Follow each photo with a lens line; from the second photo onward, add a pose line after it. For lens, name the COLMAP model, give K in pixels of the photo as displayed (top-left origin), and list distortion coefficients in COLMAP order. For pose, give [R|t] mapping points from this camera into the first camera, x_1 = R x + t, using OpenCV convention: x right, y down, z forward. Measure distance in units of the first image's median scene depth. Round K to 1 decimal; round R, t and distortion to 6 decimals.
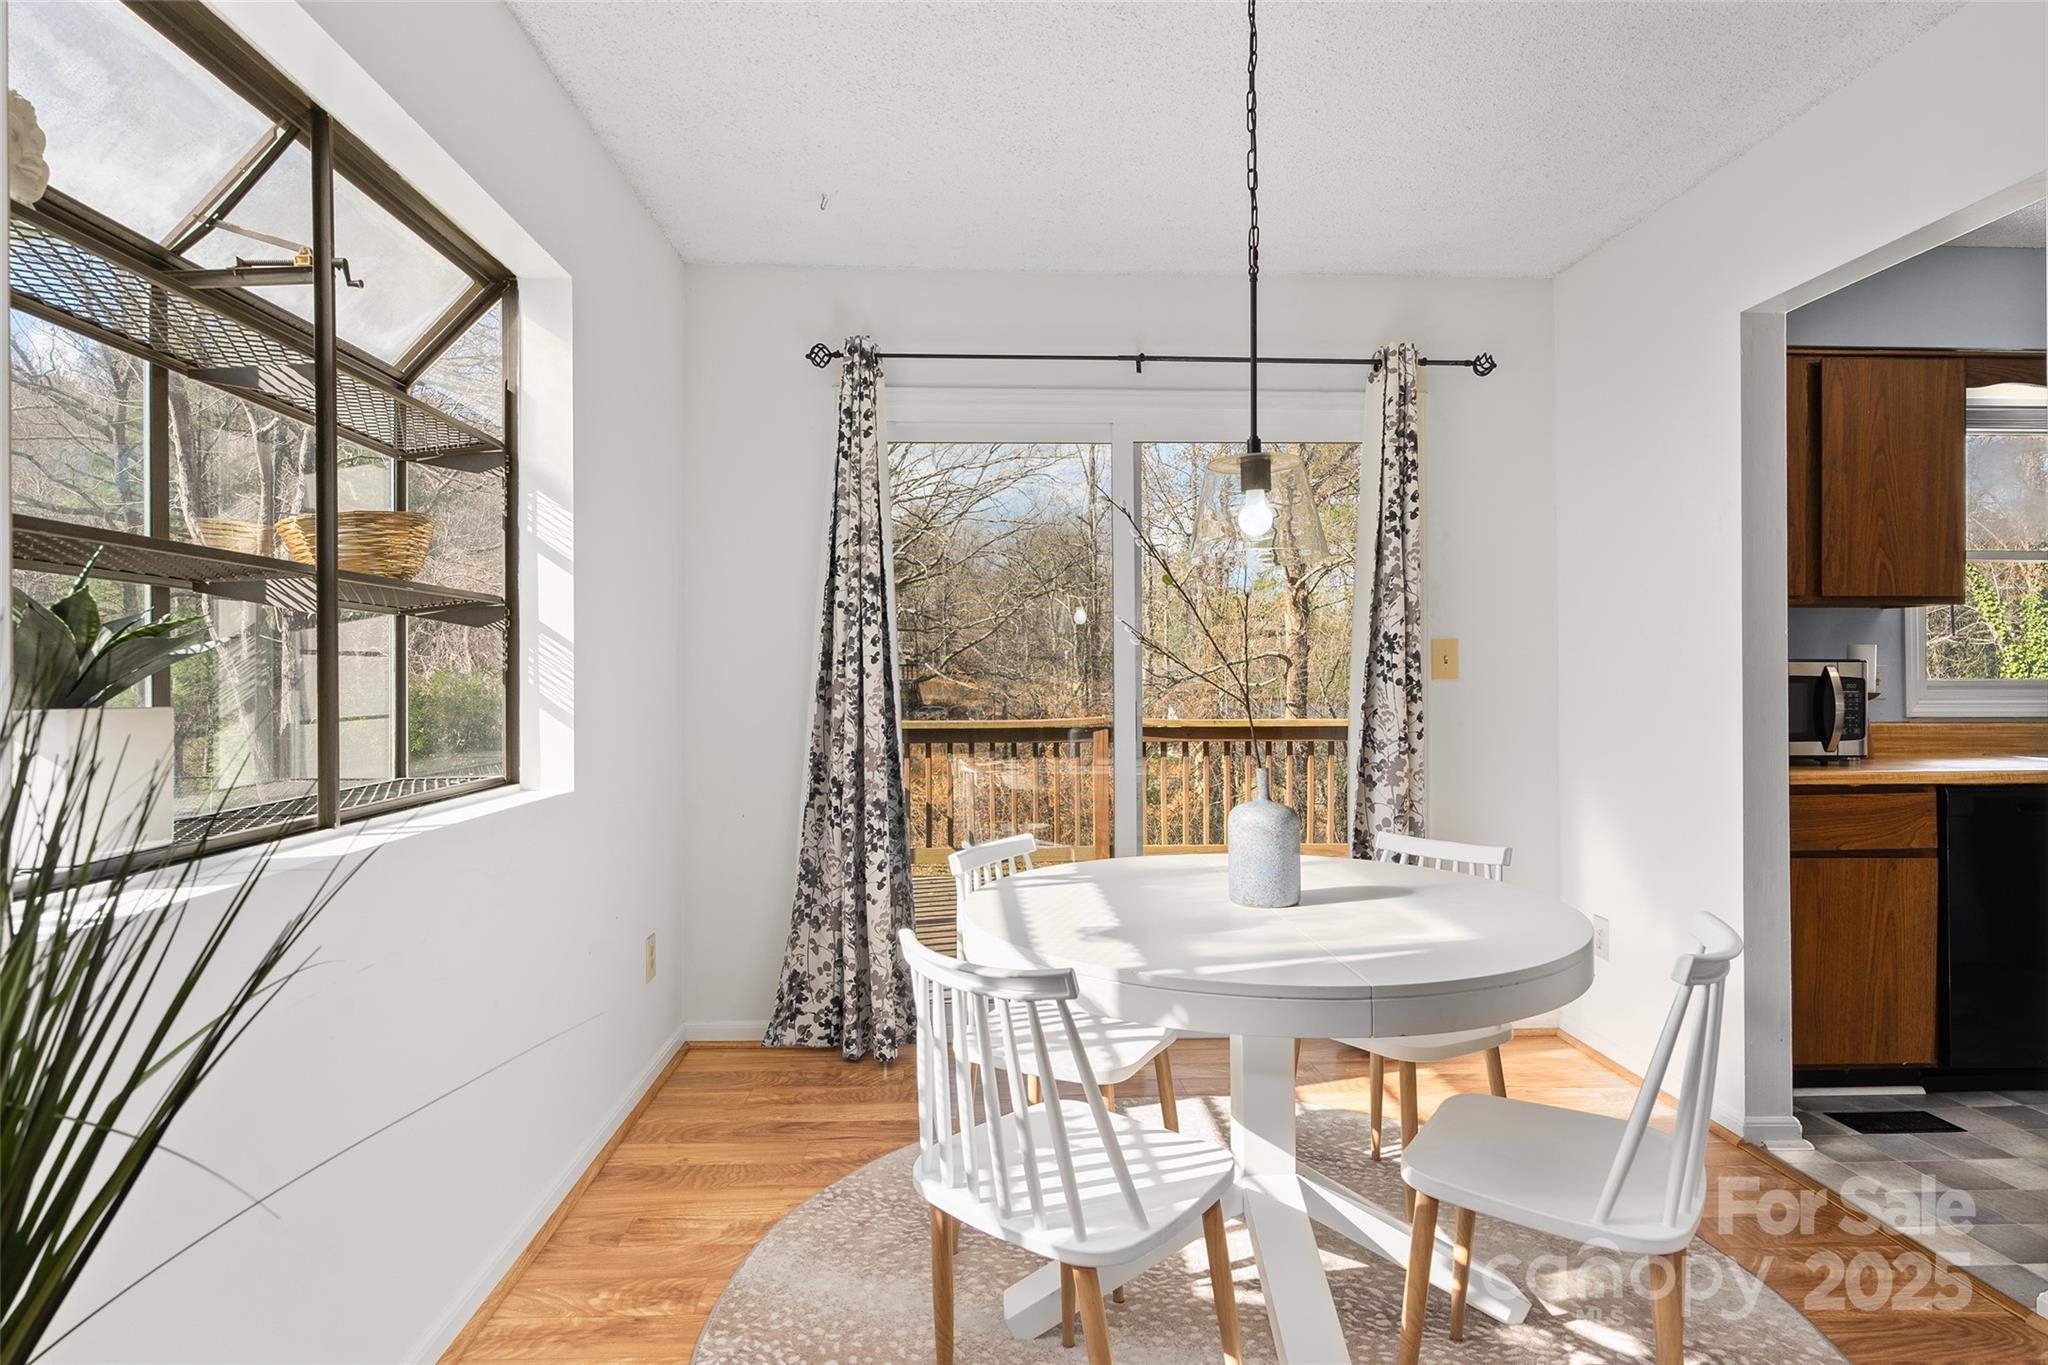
lens RADIAL K [[1119.0, 0, 1018.6], [0, 1119.0, 690.7], [0, 0, 1]] dist [0.004386, -0.000641]
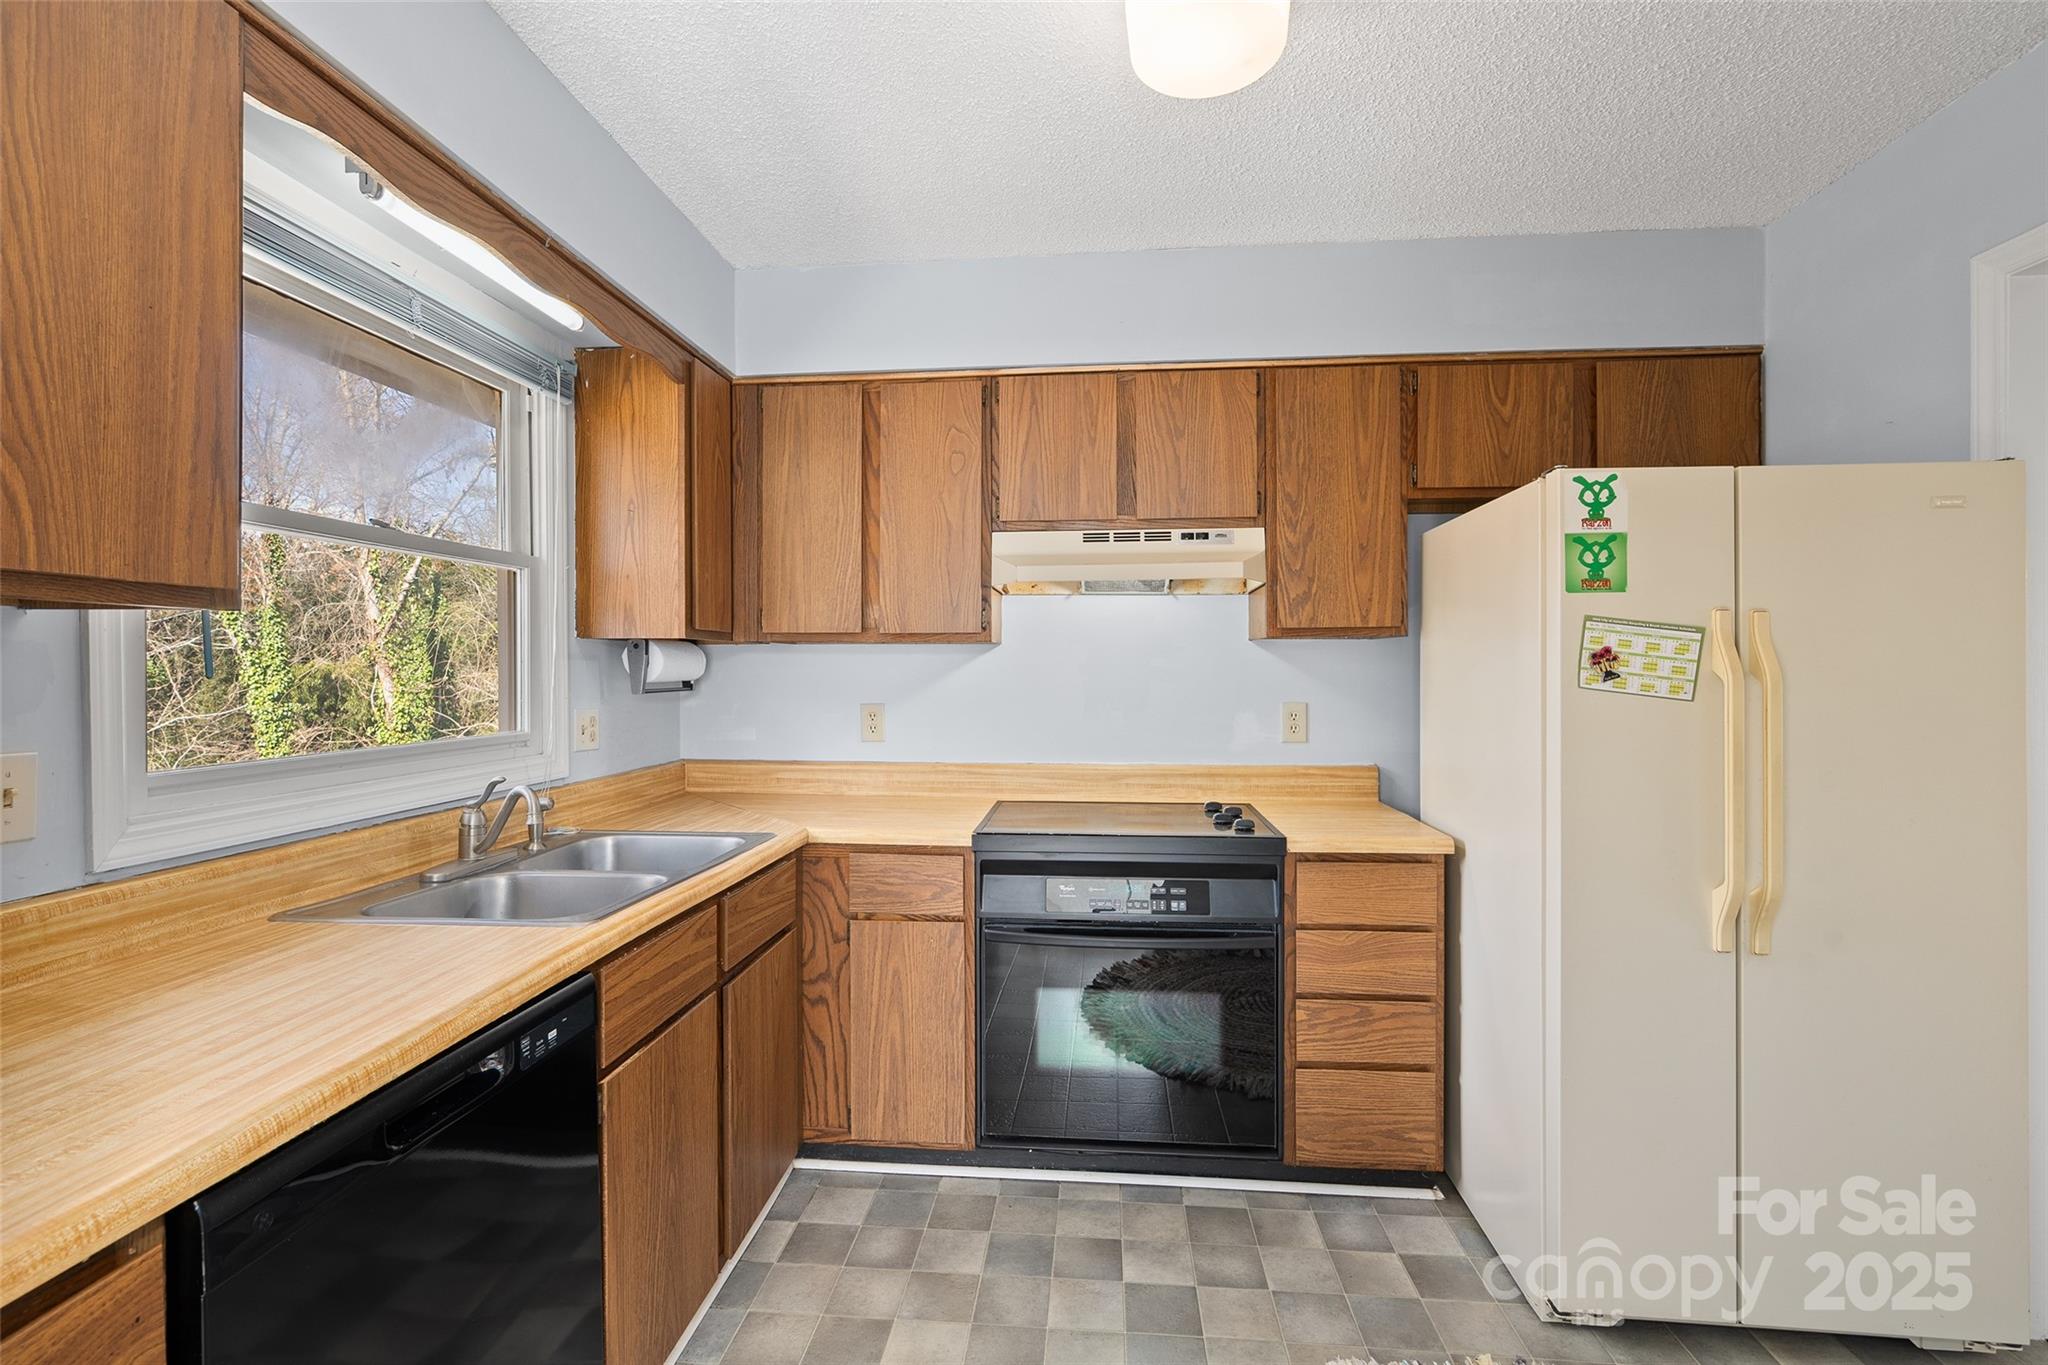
lens RADIAL K [[911.4, 0, 1017.2], [0, 911.4, 672.9], [0, 0, 1]] dist [0.003481, 0.001625]
pose [[0.142695, 0.008934, 0.989726, 0.554542], [0.002025, 0.999955, -0.009318, -0.050726], [-0.989765, 0.003334, 0.142671, 0.673231]]
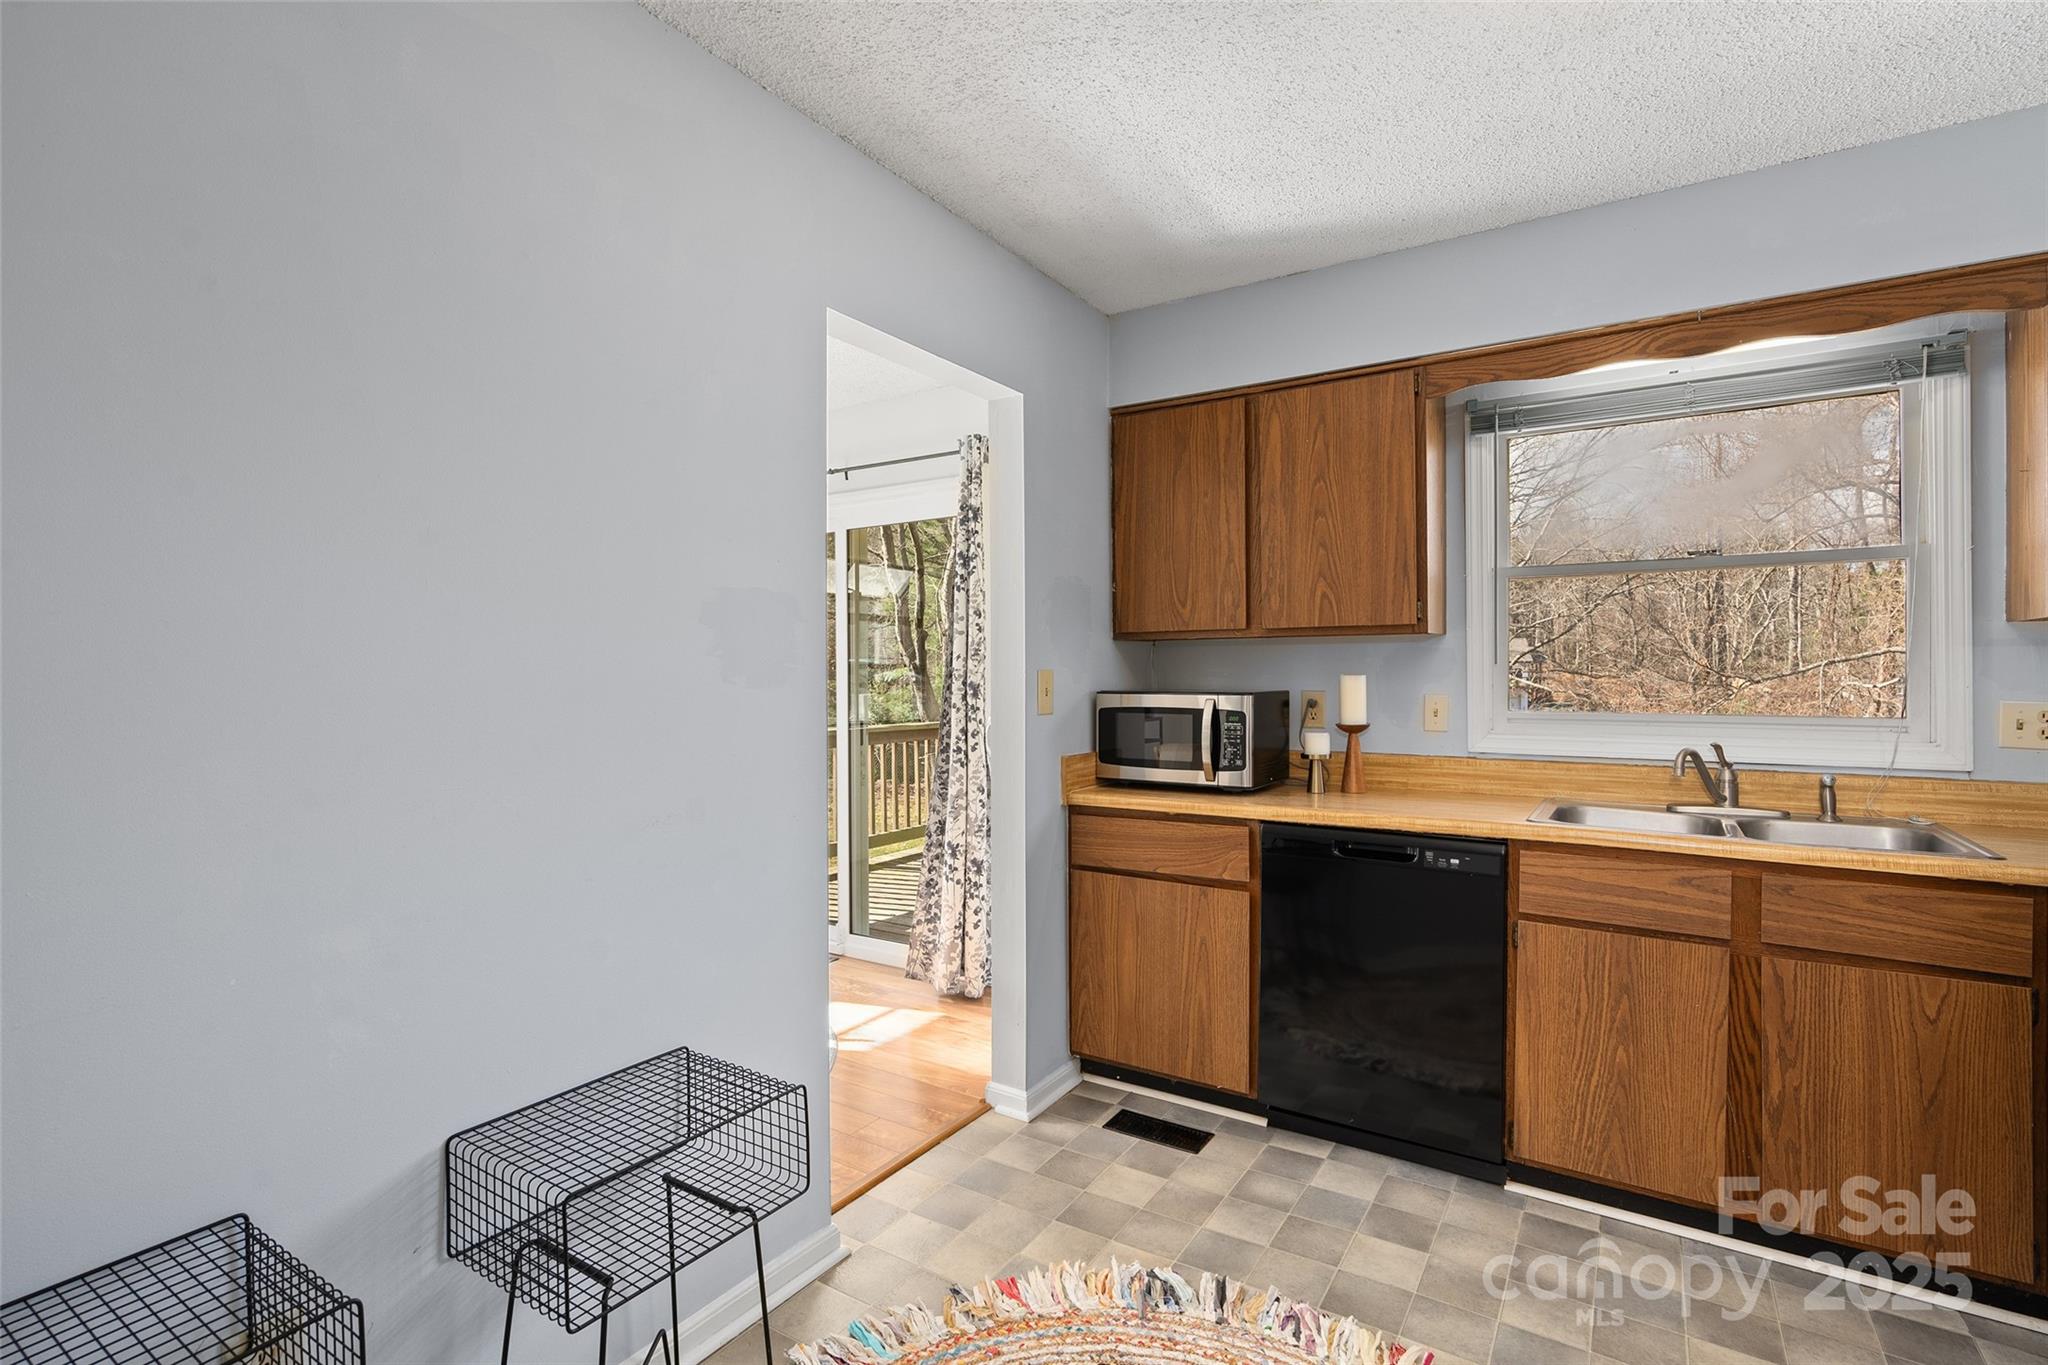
lens RADIAL K [[970.9, 0, 1021.4], [0, 970.9, 689.2], [0, 0, 1]] dist [0.002760, 0.002326]
pose [[0.801136, 0.010023, -0.598399, 1.067448], [-0.004565, 0.999933, 0.010638, -0.037893], [0.598465, -0.005791, 0.801128, 0.162621]]
